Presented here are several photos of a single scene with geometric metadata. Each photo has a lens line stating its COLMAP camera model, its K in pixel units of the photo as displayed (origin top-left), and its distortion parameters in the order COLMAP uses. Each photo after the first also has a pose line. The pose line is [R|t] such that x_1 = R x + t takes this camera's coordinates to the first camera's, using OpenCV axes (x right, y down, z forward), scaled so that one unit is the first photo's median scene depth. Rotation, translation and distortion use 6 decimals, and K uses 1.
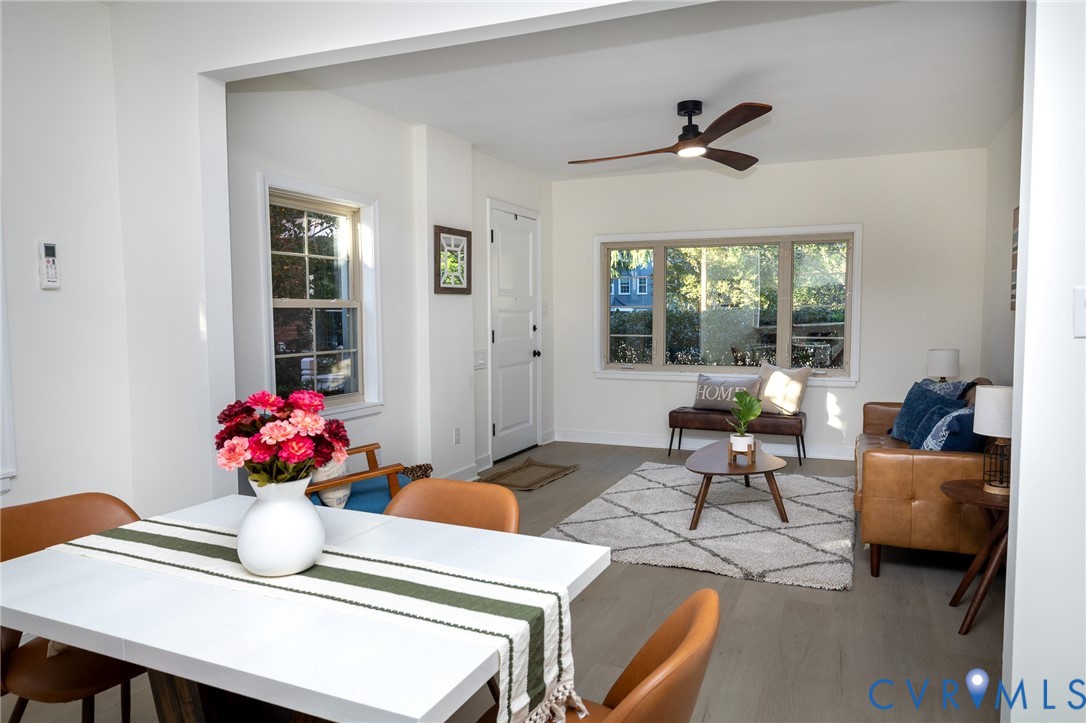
lens RADIAL K [[743.0, 0, 543.0], [0, 743.0, 361.5], [0, 0, 1]] dist [0.000680, 0.000129]
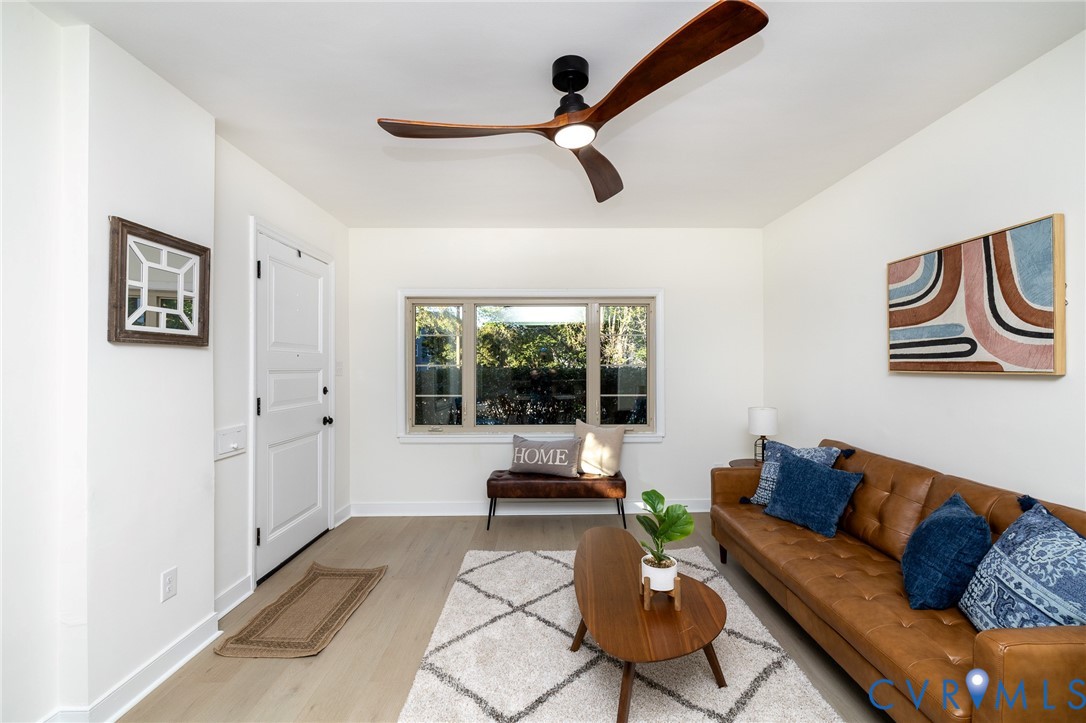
lens RADIAL K [[449.3, 0, 548.7], [0, 449.3, 361.8], [0, 0, 1]] dist [-0.000732, -0.000027]
pose [[0.909405, 0.005077, 0.415882, 0.007923], [0.028182, 0.996875, -0.073795, -0.036120], [-0.414957, 0.078830, 0.906420, 0.473459]]
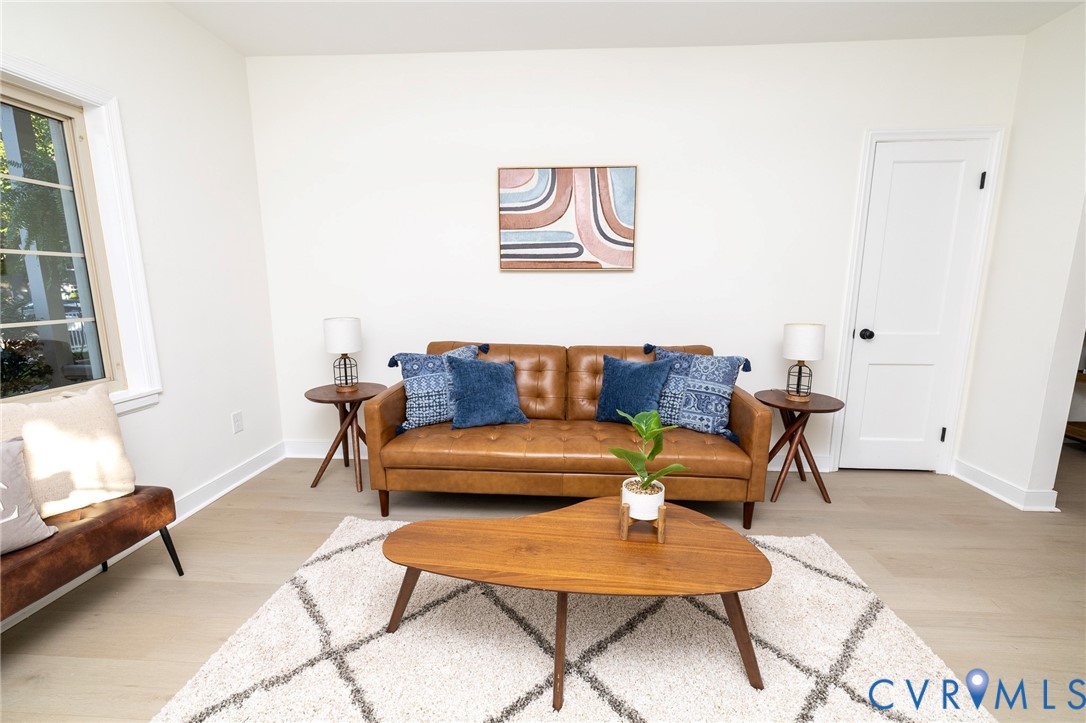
lens RADIAL K [[462.7, 0, 542.3], [0, 462.7, 363.9], [0, 0, 1]] dist [-0.000102, -0.000250]
pose [[-0.341628, -0.162735, 0.925639, -0.006767], [0.066873, 0.978190, 0.196655, -0.044332], [-0.937453, 0.129083, -0.323294, 0.823238]]
